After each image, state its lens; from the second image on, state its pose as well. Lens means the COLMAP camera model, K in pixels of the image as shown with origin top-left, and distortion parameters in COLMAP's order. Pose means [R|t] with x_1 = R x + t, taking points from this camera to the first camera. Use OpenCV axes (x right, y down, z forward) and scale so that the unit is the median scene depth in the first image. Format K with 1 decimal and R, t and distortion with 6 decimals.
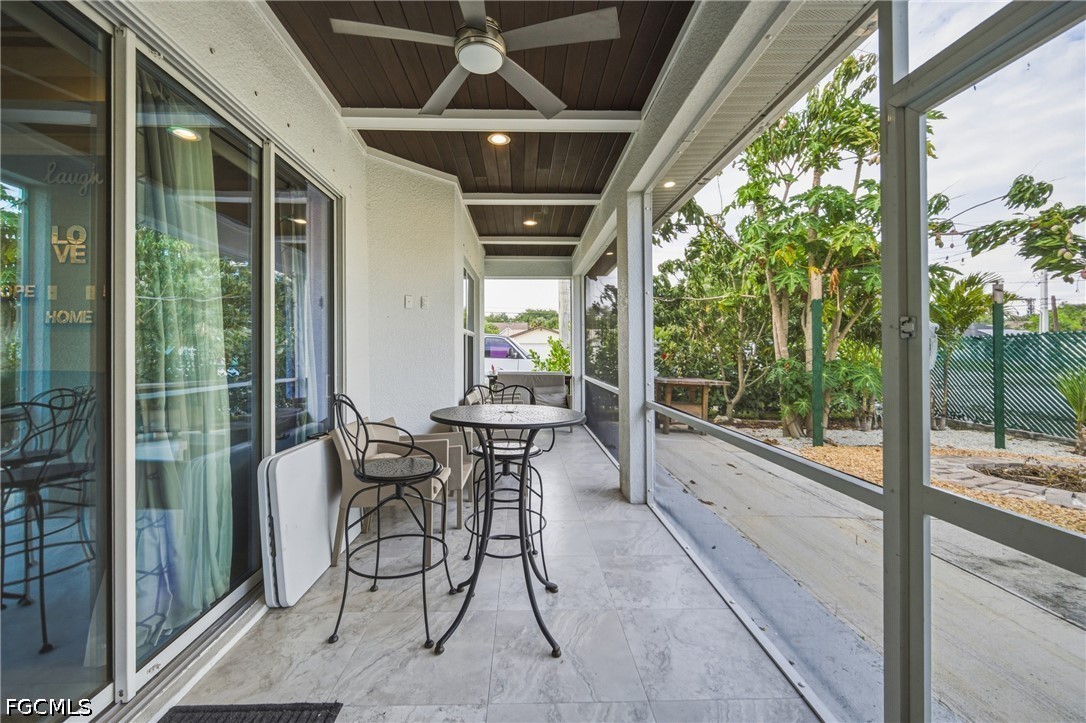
lens RADIAL K [[452.6, 0, 535.1], [0, 452.6, 335.1], [0, 0, 1]] dist [-0.001696, -0.000008]
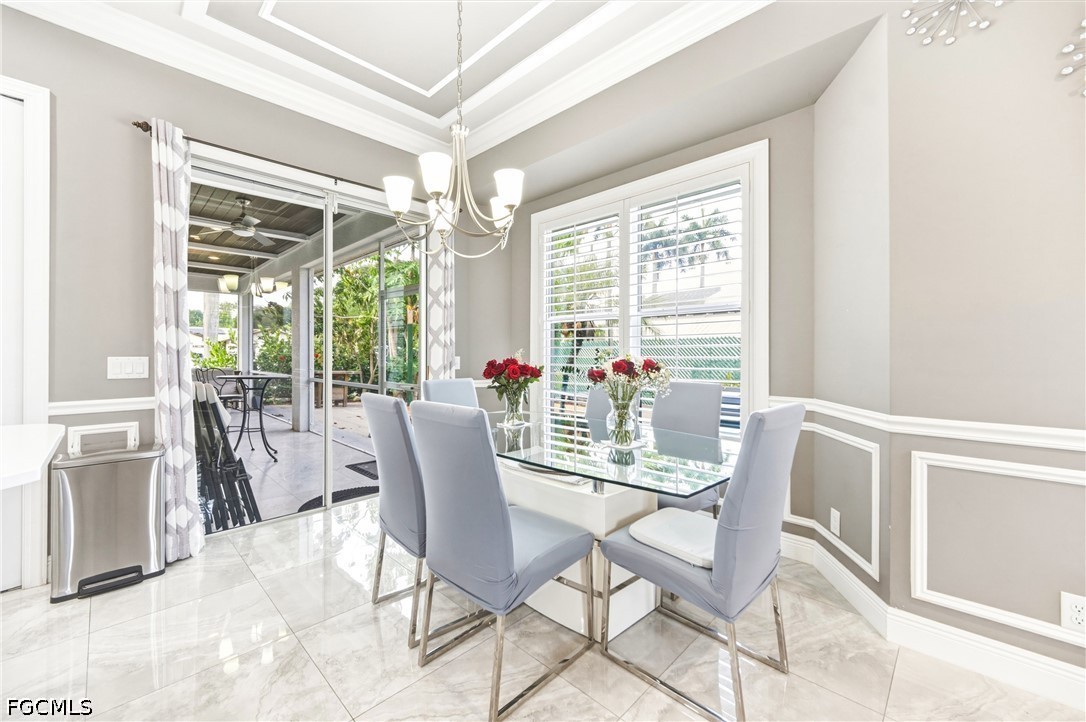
lens RADIAL K [[432.9, 0, 538.3], [0, 432.9, 351.4], [0, 0, 1]] dist [-0.002286, 0.000246]
pose [[0.725371, -0.000080, 0.688358, -0.153379], [-0.021245, 0.999521, 0.022504, -0.013989], [-0.688030, -0.030948, 0.725022, -0.486039]]
